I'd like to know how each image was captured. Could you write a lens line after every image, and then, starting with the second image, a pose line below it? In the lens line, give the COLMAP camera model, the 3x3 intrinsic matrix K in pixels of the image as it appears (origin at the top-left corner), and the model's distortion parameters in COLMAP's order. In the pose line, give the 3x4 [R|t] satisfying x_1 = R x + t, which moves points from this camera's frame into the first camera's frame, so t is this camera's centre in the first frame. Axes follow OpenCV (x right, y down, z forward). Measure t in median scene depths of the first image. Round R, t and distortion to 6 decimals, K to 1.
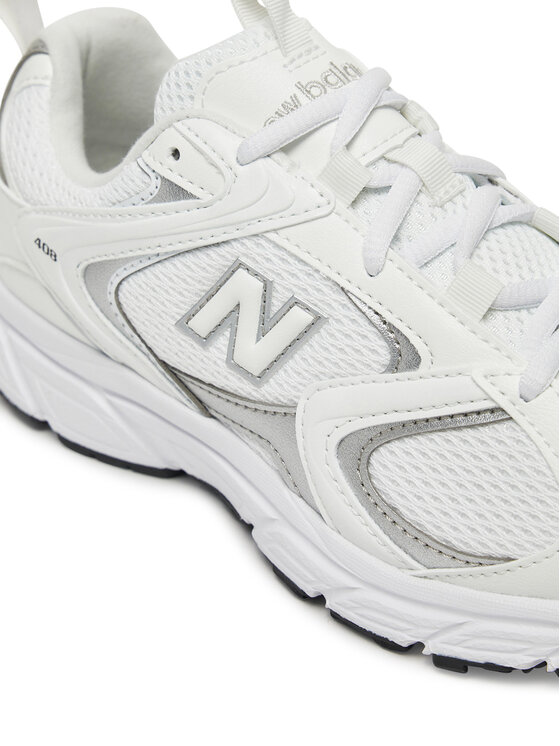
lens RADIAL K [[2017.0, 0, 280.0], [0, 2017.0, 373.0], [0, 0, 1]] dist [0.065111, -9.536014]
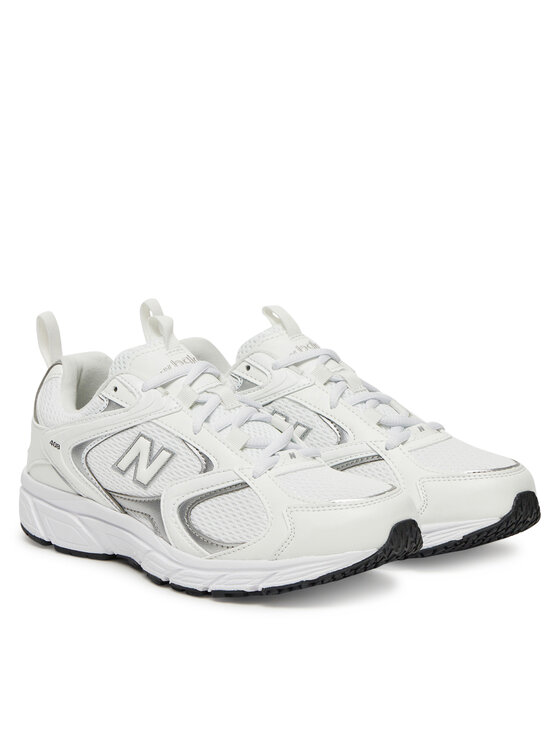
lens RADIAL K [[2671.4, 0, 280.0], [0, 2671.4, 373.0], [0, 0, 1]] dist [0.176320, -0.305682]
pose [[0.998678, 0.035893, -0.036797, 0.246068], [-0.046210, 0.940429, -0.336834, 0.891433], [0.022515, 0.338089, 0.940845, -1.859083]]
